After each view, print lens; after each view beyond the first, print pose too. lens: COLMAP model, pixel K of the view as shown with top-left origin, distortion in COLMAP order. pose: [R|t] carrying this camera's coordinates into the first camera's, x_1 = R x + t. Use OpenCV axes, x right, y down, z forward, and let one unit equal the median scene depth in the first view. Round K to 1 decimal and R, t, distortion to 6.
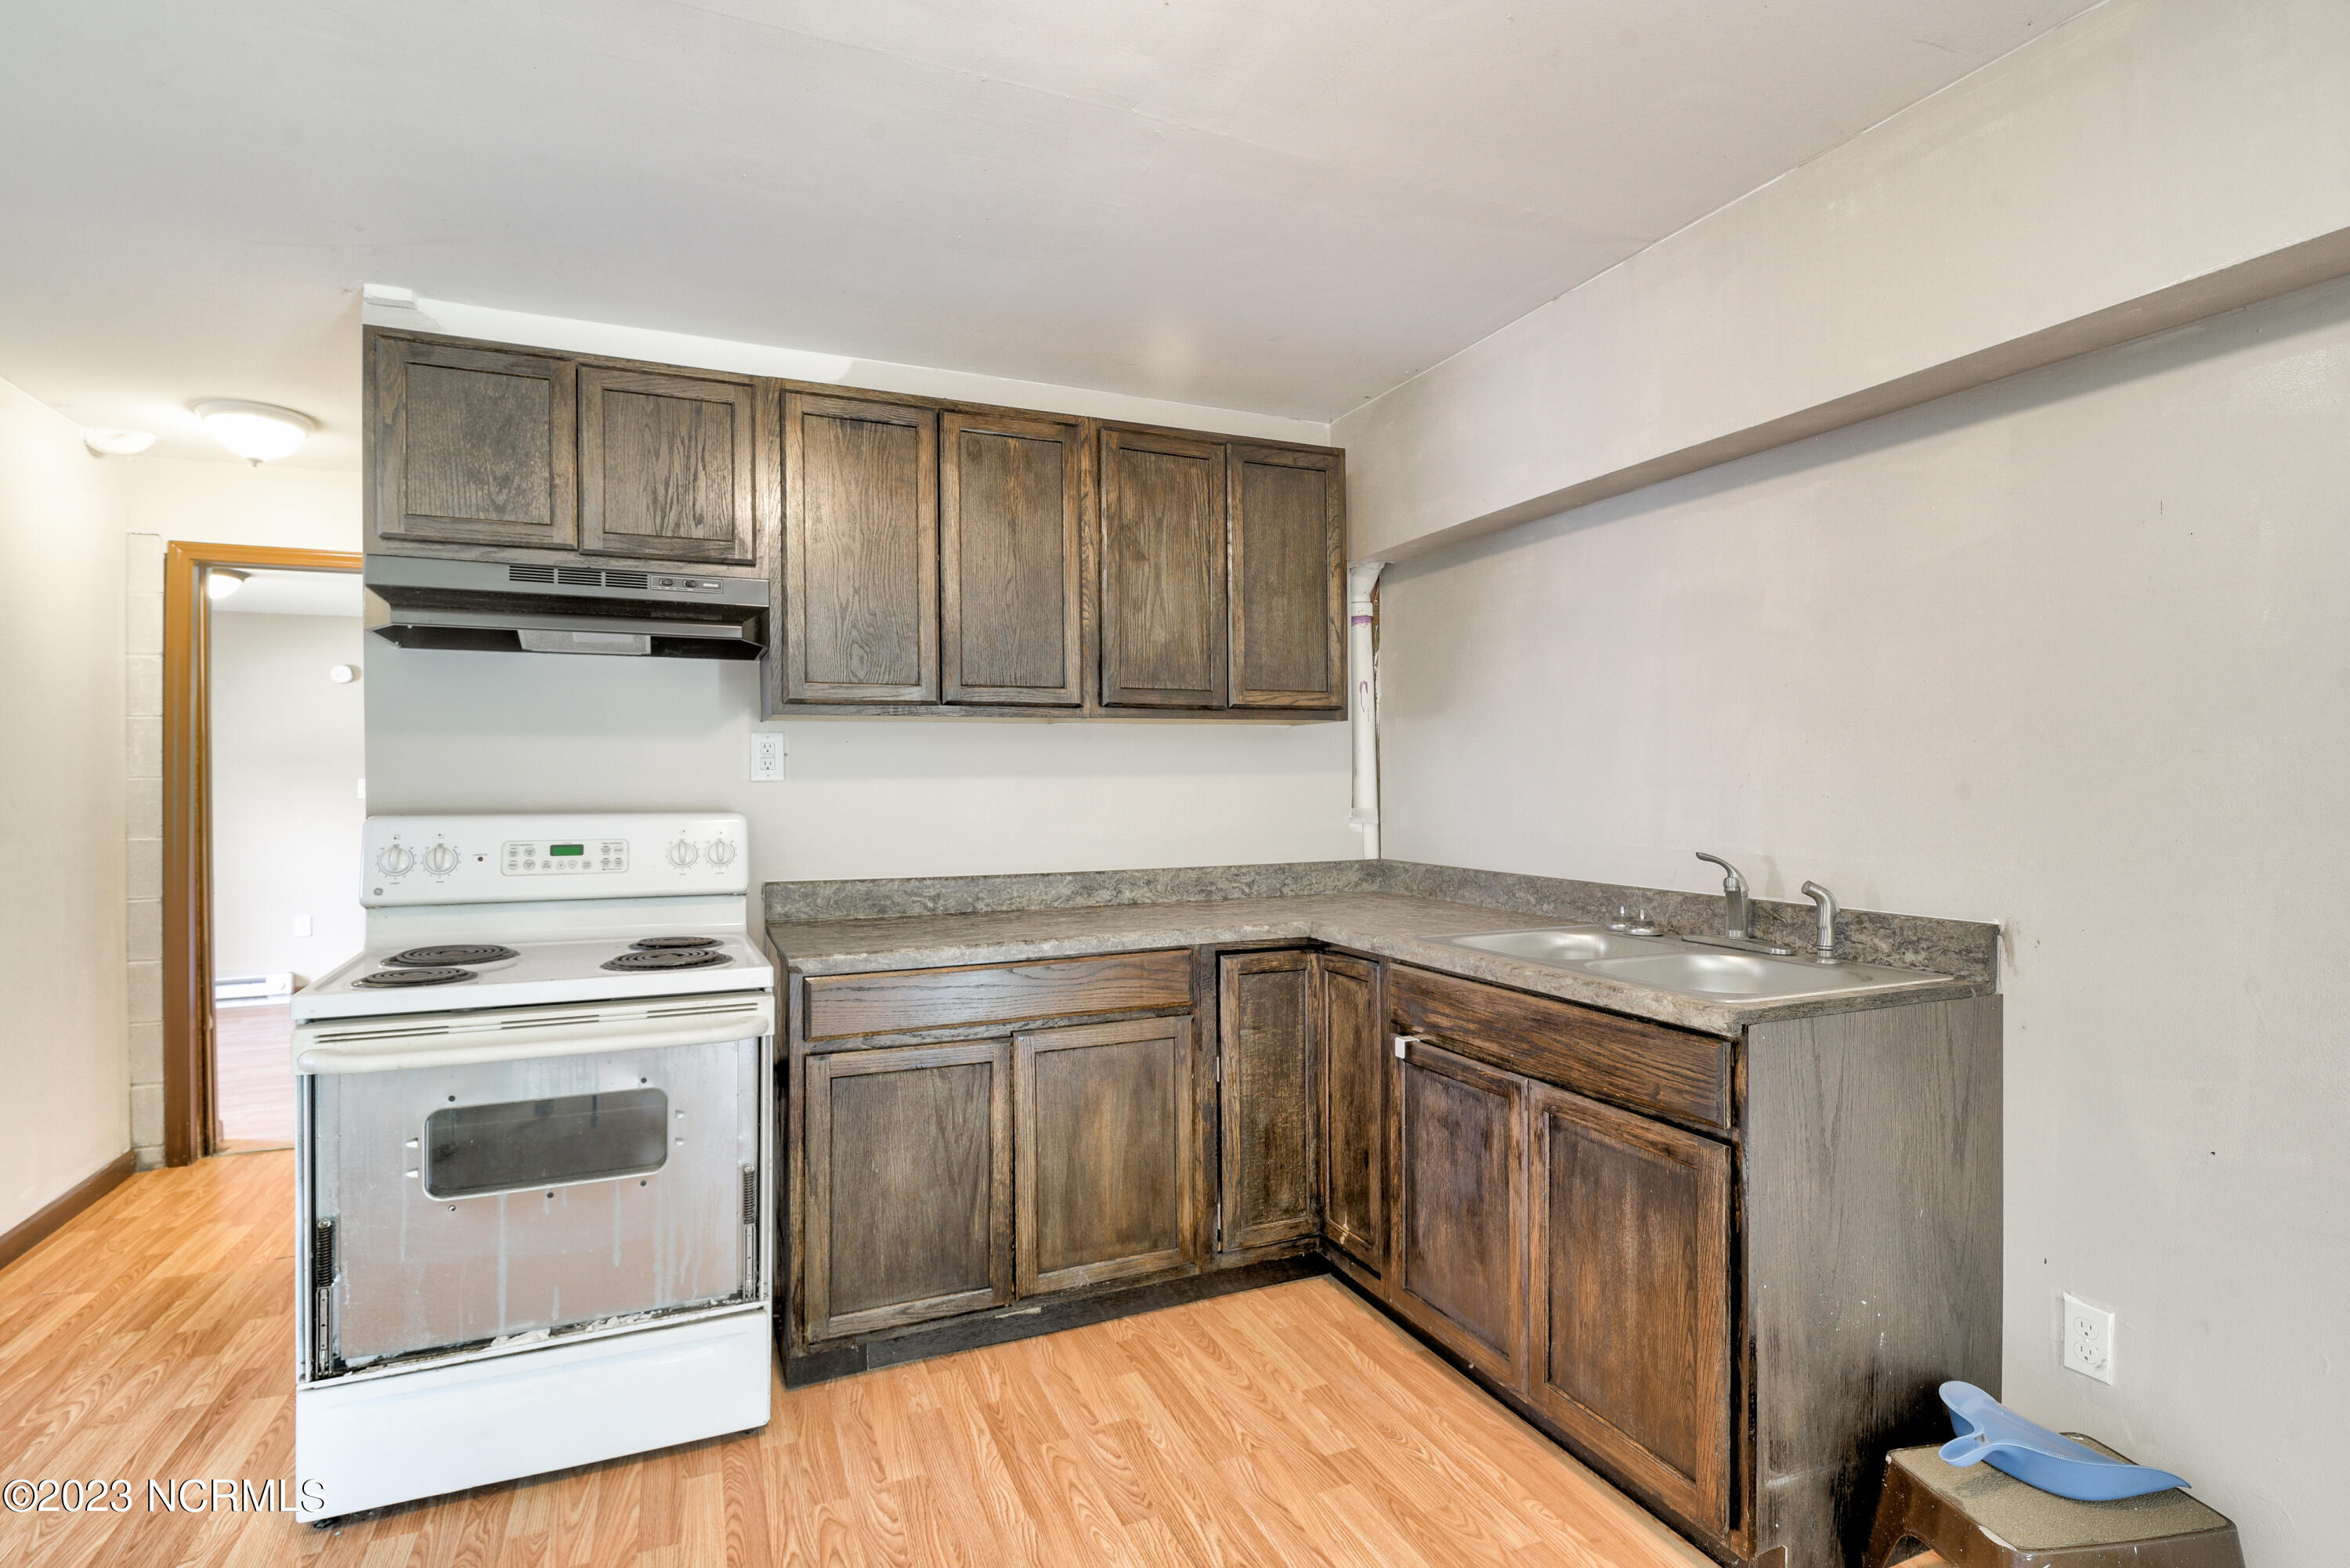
lens RADIAL K [[1137.4, 0, 1180.0], [0, 1137.4, 772.7], [0, 0, 1]] dist [-0.017751, -0.001545]
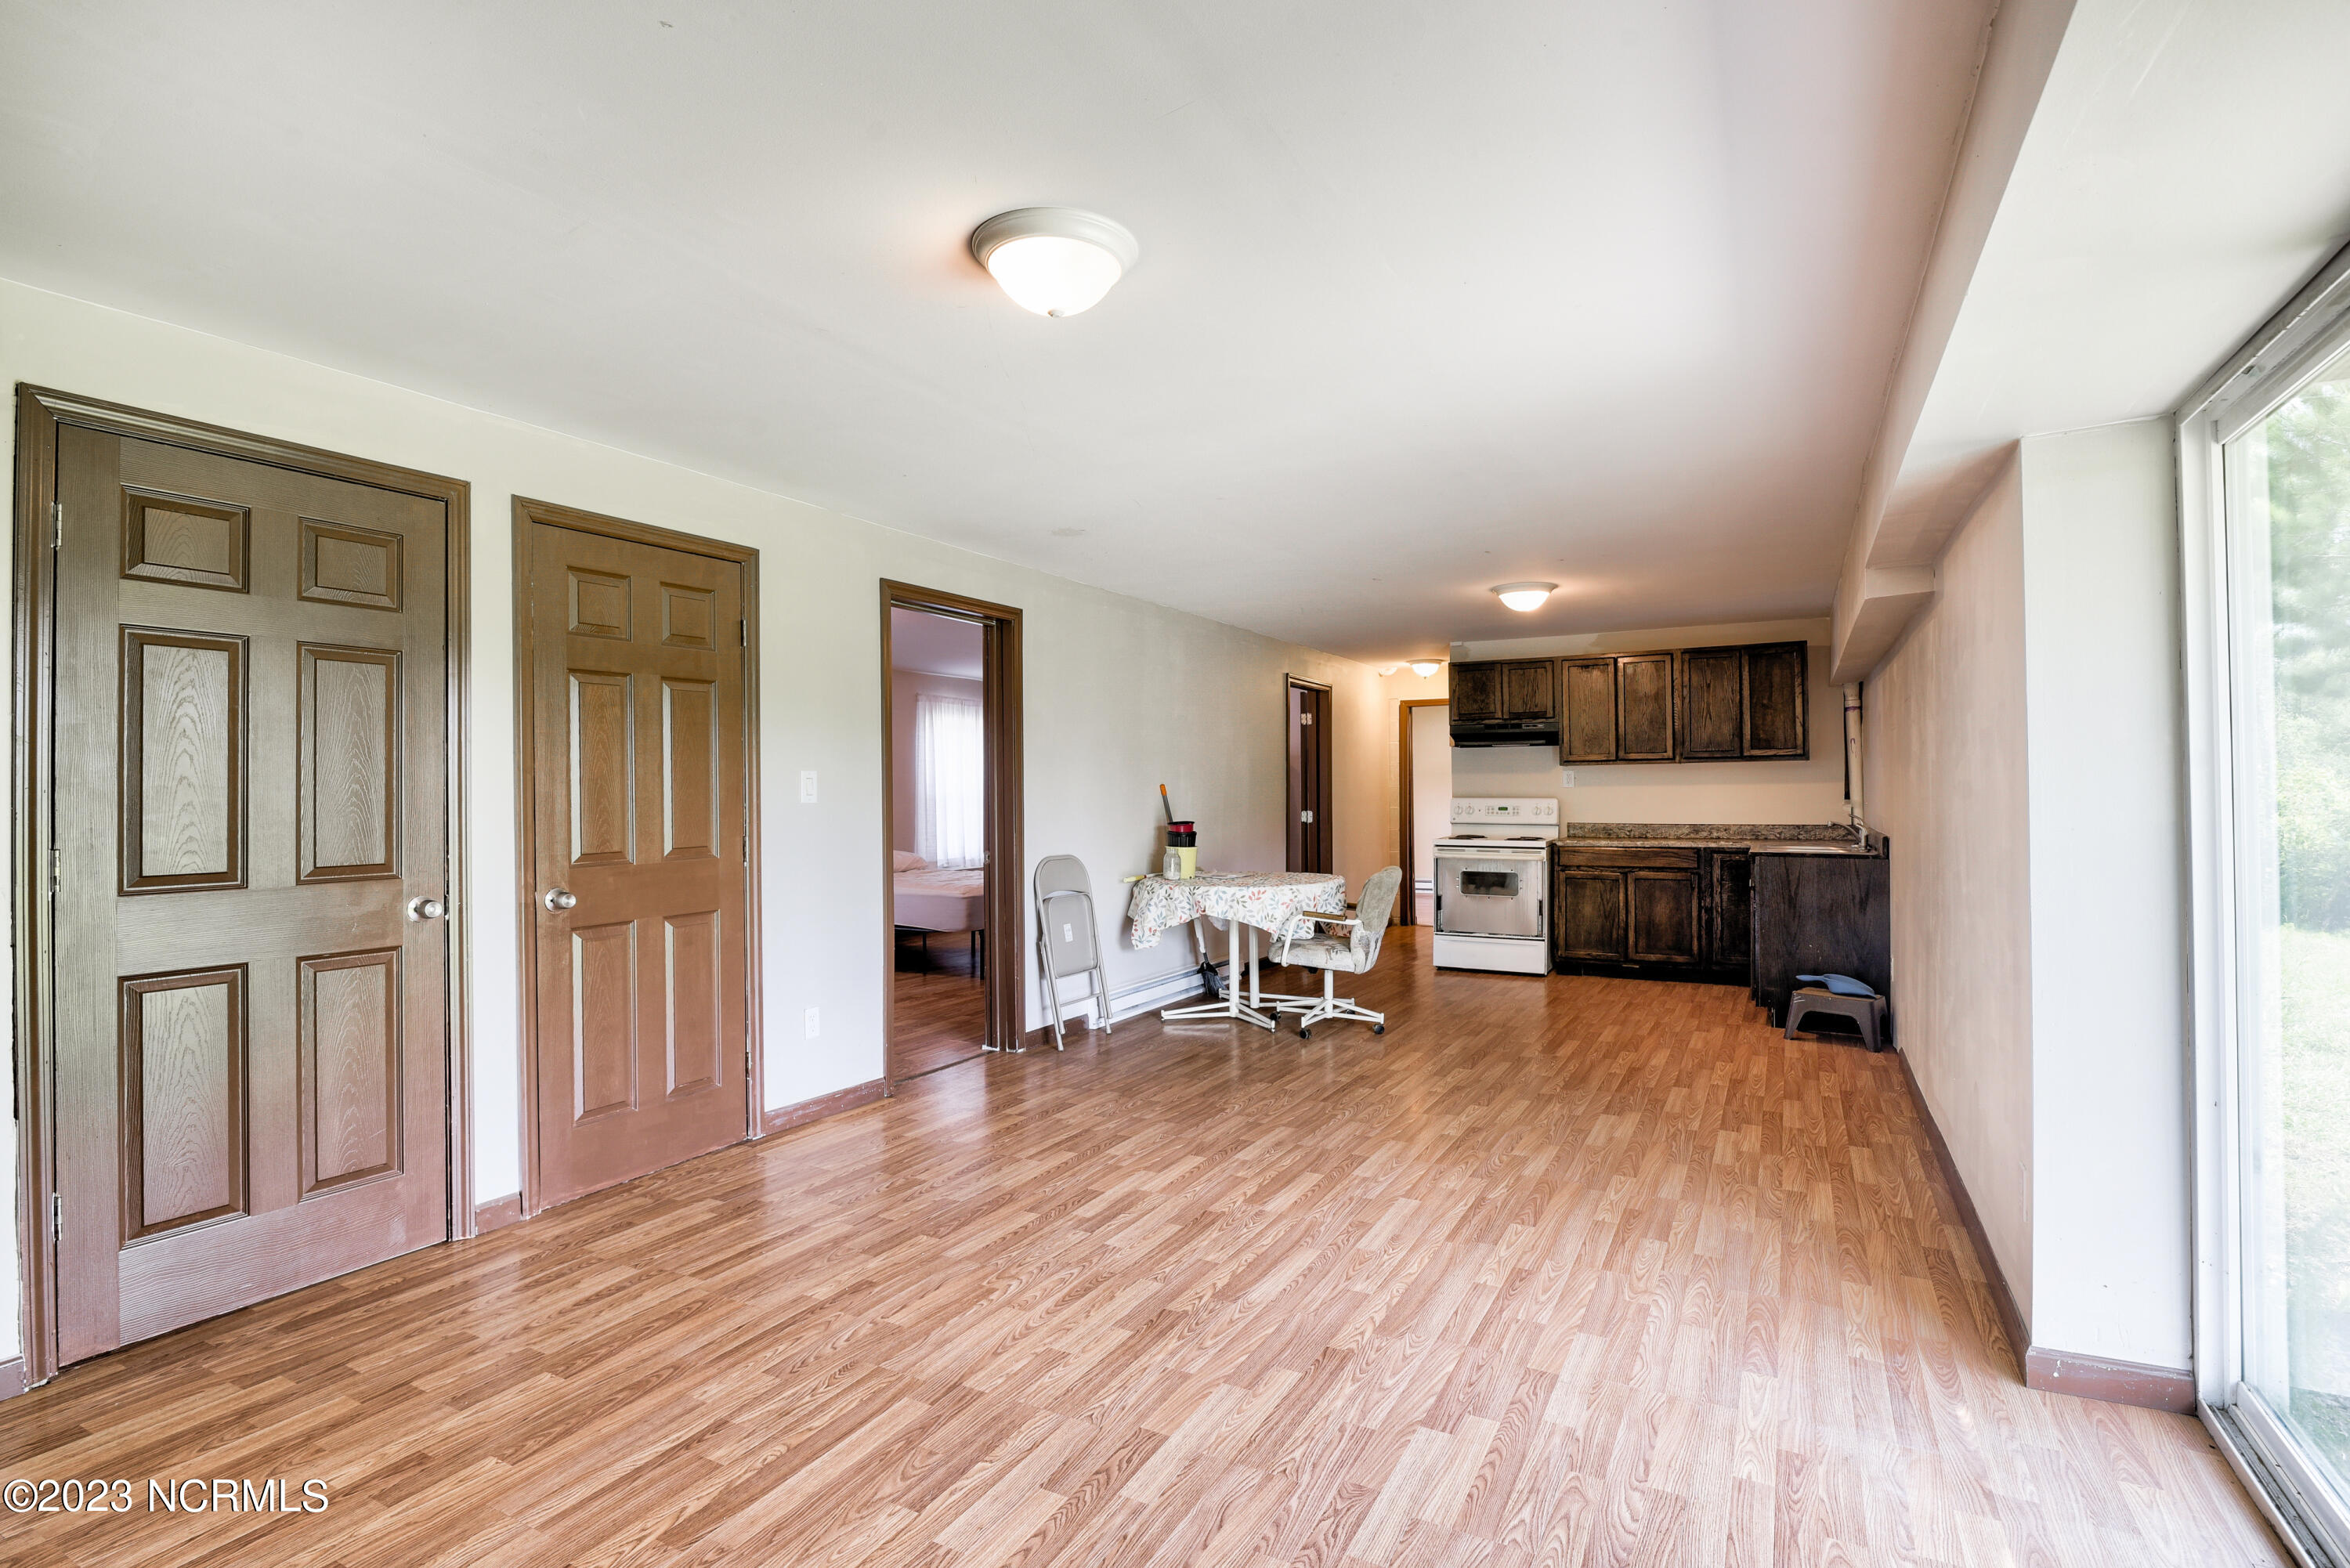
lens RADIAL K [[1137.4, 0, 1180.0], [0, 1137.4, 772.7], [0, 0, 1]] dist [-0.017751, -0.001545]
pose [[0.616360, -0.010180, -0.787398, 1.434236], [0.007744, 0.999946, -0.006866, -0.019324], [0.787426, -0.001866, 0.616406, -1.714930]]
